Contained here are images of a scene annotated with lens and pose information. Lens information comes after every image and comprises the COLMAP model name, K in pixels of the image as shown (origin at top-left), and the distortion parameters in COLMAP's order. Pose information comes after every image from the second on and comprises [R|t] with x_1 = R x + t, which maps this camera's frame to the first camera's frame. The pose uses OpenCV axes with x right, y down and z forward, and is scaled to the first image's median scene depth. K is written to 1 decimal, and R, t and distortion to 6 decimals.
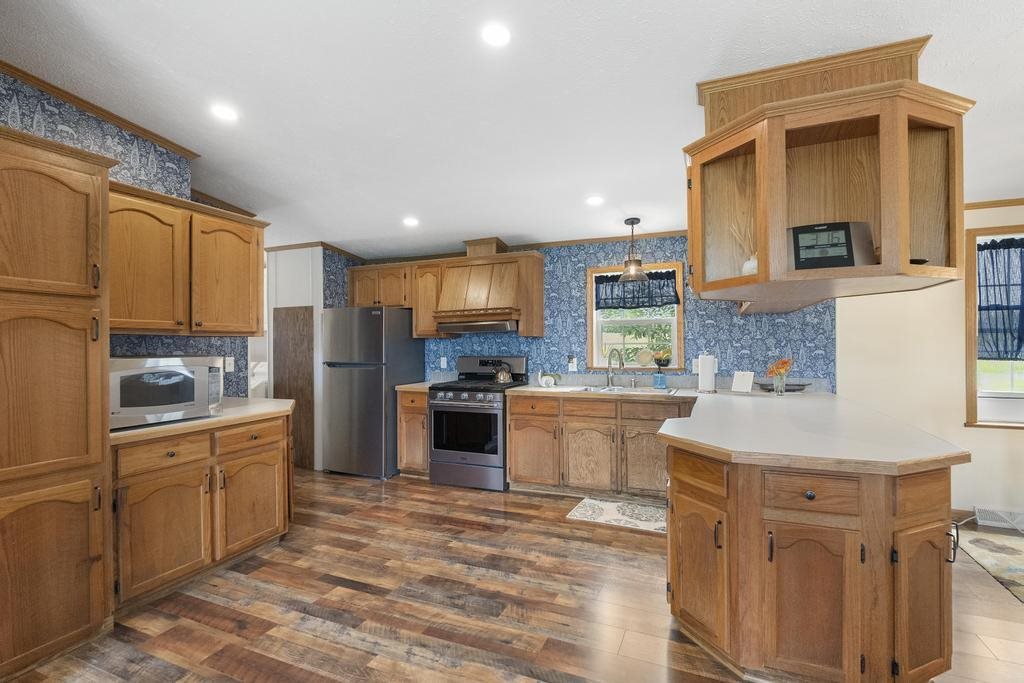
lens RADIAL K [[479.5, 0, 509.5], [0, 479.5, 345.9], [0, 0, 1]] dist [-0.002331, -0.000667]
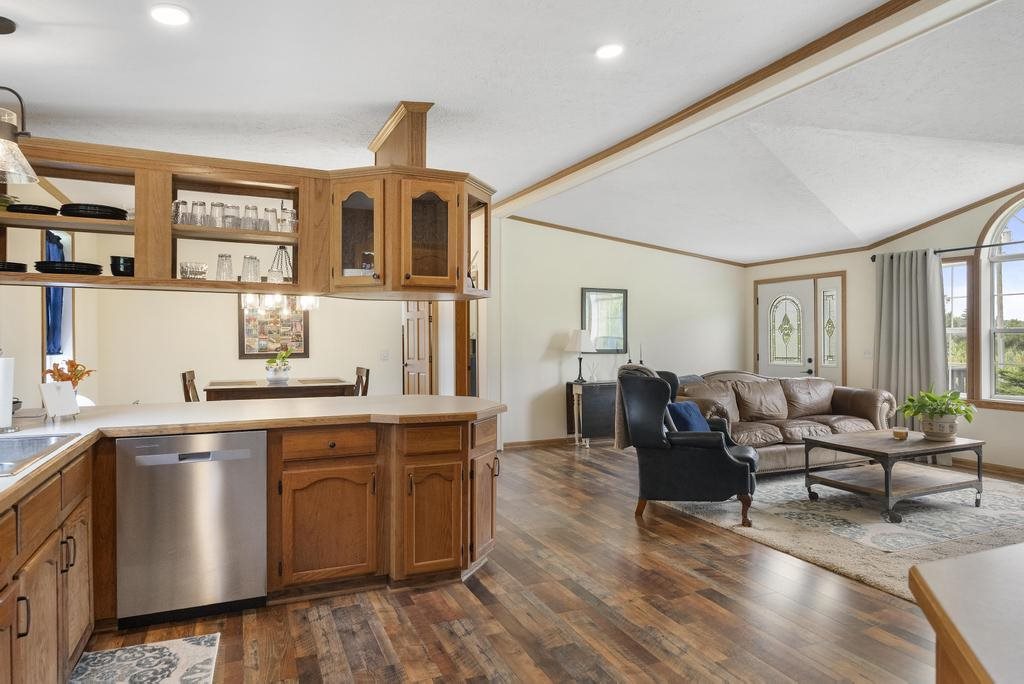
lens RADIAL K [[634.7, 0, 512.3], [0, 634.7, 338.3], [0, 0, 1]] dist [-0.002652, 0.005227]
pose [[-0.733502, 0.007655, 0.679644, -0.554194], [0.006403, 0.999970, -0.004352, 0.008011], [-0.679657, 0.001160, -0.733529, 1.449599]]
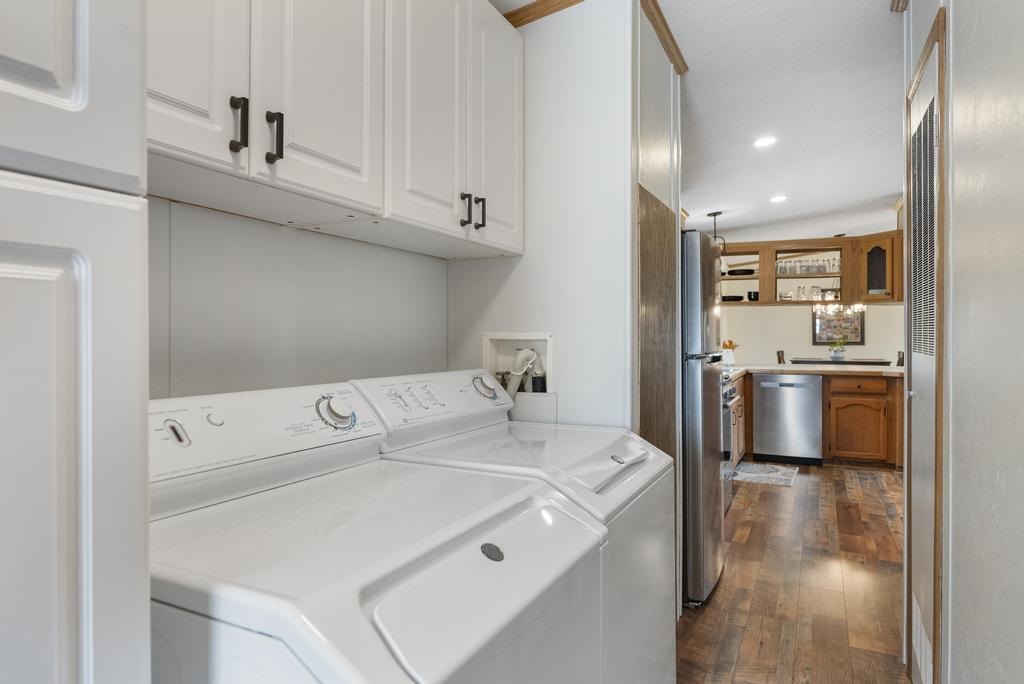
lens RADIAL K [[619.2, 0, 507.1], [0, 619.2, 340.2], [0, 0, 1]] dist [-0.003136, 0.001656]
pose [[0.052582, 0.000296, 0.998617, -1.545961], [0.003215, 0.999995, -0.000466, 0.032422], [-0.998611, 0.003235, 0.052581, 1.850306]]
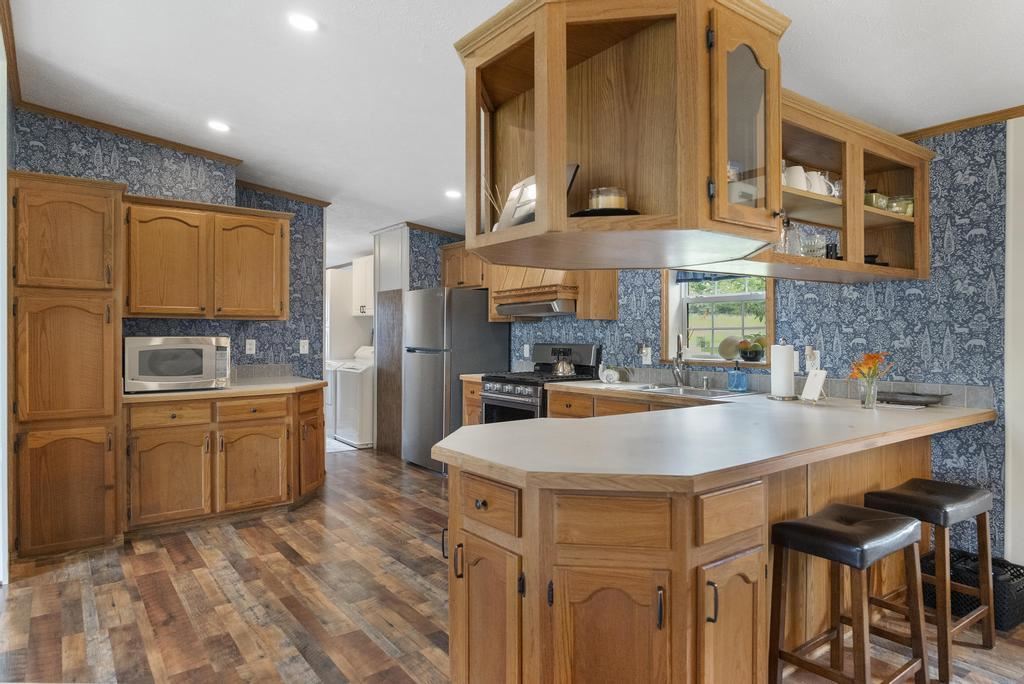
lens RADIAL K [[619.2, 0, 509.9], [0, 619.2, 337.8], [0, 0, 1]] dist [-0.003136, 0.001656]
pose [[0.865800, 0.009379, -0.500302, 0.667180], [-0.007245, 0.999954, 0.006208, 0.008390], [0.500338, -0.001750, 0.865829, 0.051105]]
